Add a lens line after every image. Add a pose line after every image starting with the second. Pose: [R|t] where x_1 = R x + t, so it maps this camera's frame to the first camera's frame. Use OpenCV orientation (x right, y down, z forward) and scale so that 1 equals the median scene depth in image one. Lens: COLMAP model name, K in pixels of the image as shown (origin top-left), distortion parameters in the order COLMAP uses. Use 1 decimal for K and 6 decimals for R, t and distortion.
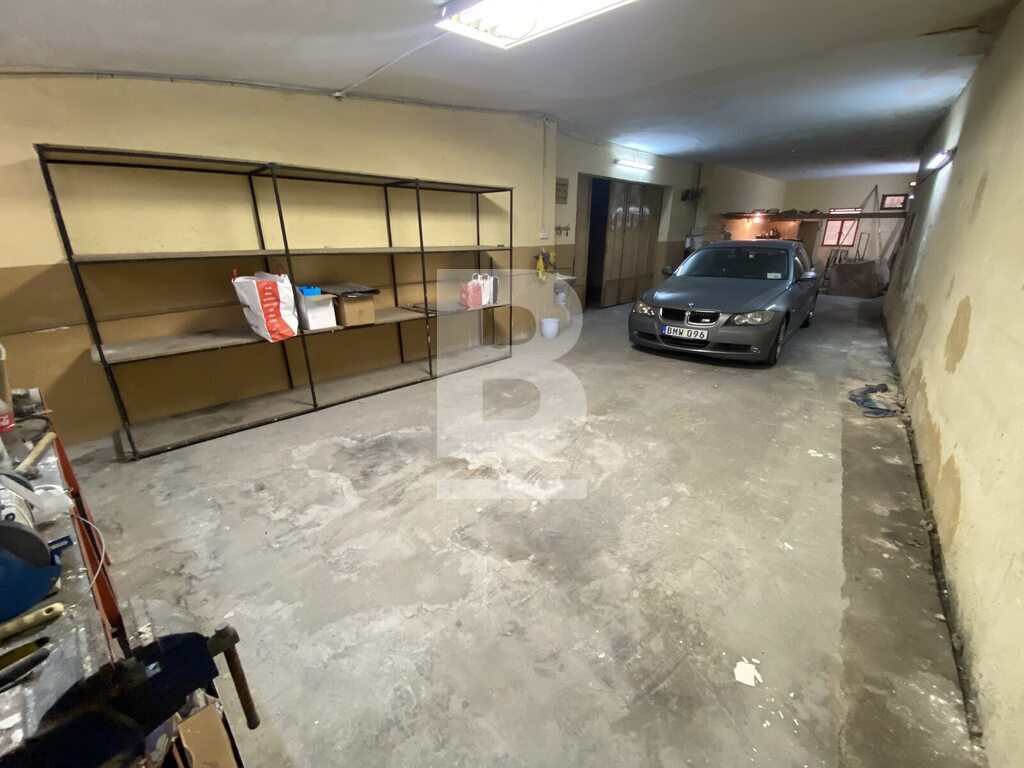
lens RADIAL K [[422.8, 0, 514.2], [0, 422.8, 376.7], [0, 0, 1]] dist [-0.001917, -0.001627]
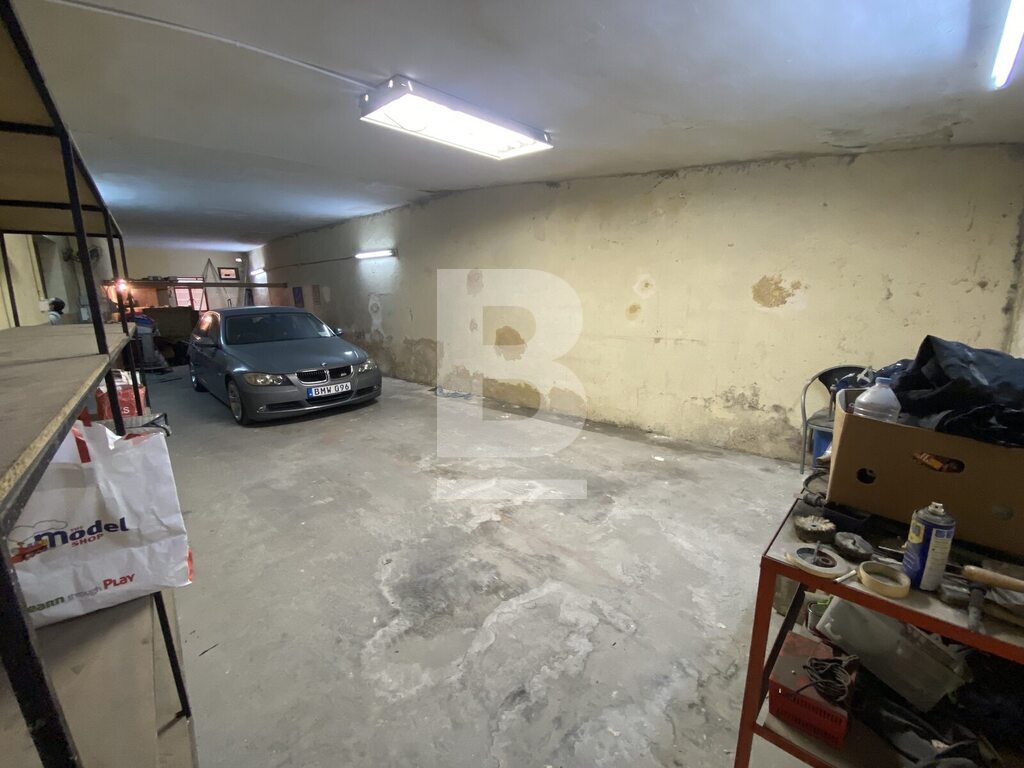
lens RADIAL K [[422.8, 0, 512.0], [0, 422.8, 382.2], [0, 0, 1]] dist [-0.001917, -0.001627]
pose [[0.062649, -0.206587, 0.976420, -1.084365], [0.337120, 0.925219, 0.174124, -0.272989], [-0.939375, 0.318262, 0.127609, 0.758961]]
